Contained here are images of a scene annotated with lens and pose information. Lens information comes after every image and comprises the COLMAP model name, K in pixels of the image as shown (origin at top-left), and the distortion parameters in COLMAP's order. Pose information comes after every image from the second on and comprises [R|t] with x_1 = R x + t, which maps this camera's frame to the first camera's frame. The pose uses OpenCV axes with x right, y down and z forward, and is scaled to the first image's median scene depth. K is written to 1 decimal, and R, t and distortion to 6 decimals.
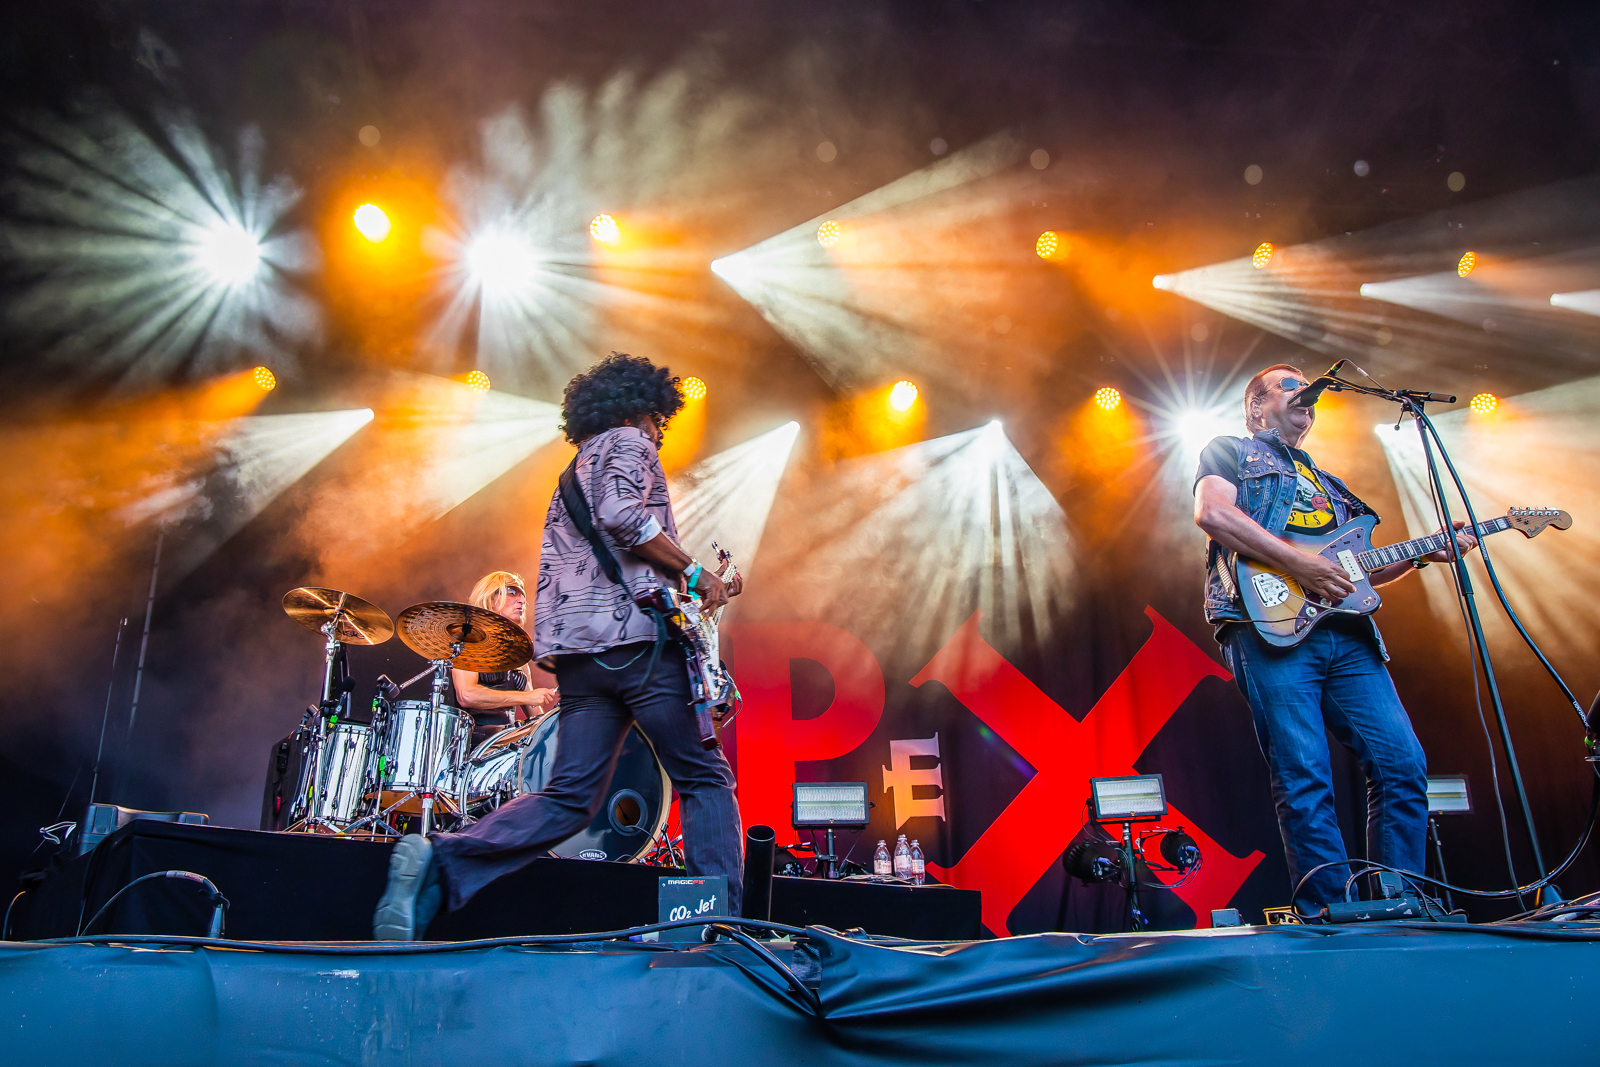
lens RADIAL K [[1257.6, 0, 767.3], [0, 1257.6, 484.2], [0, 0, 1]] dist [-0.096794, 0.054062]
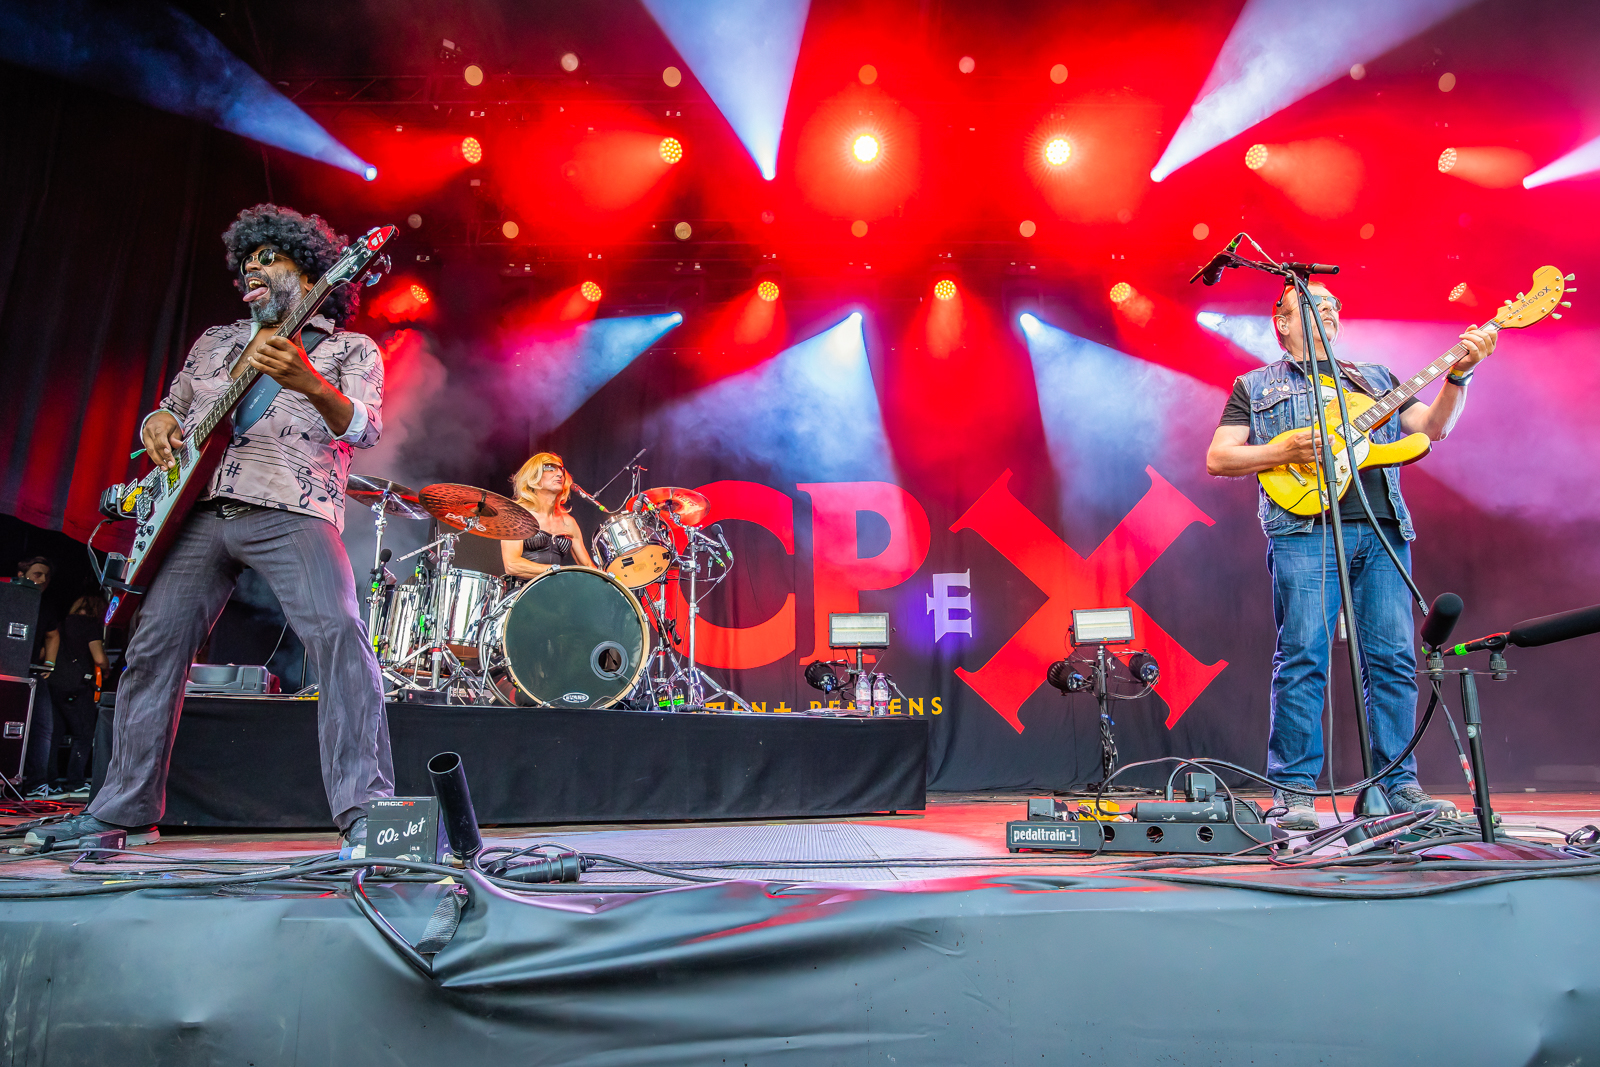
lens RADIAL K [[929.0, 0, 843.3], [0, 929.0, 570.3], [0, 0, 1]] dist [-0.072101, 0.025382]
pose [[0.997912, -0.005987, -0.064318, 0.164186], [0.019571, 0.976917, 0.212720, -0.000695], [0.061560, -0.213535, 0.974994, 0.185215]]
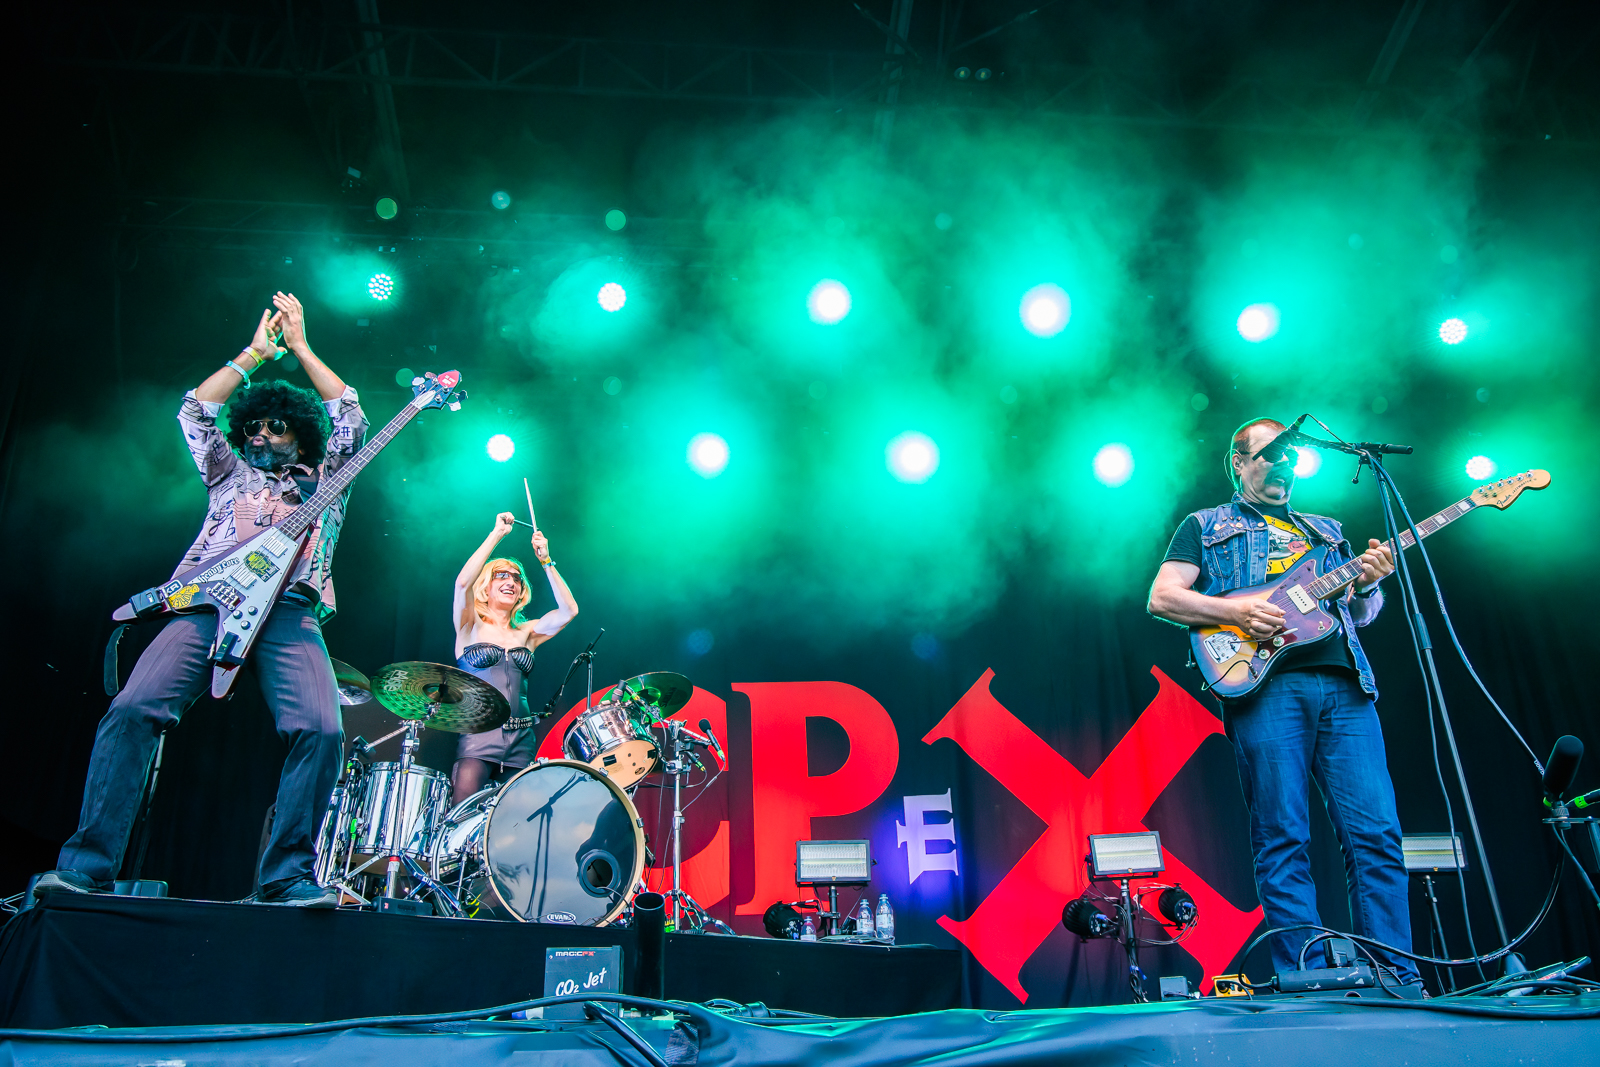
lens RADIAL K [[1191.7, 0, 832.9], [0, 1191.7, 526.5], [0, 0, 1]] dist [-0.068371, 0.071724]
pose [[0.999822, -0.002147, 0.018769, 0.056796], [0.002575, 0.999736, -0.022842, 0.008671], [-0.018715, 0.022887, 0.999563, 0.048460]]
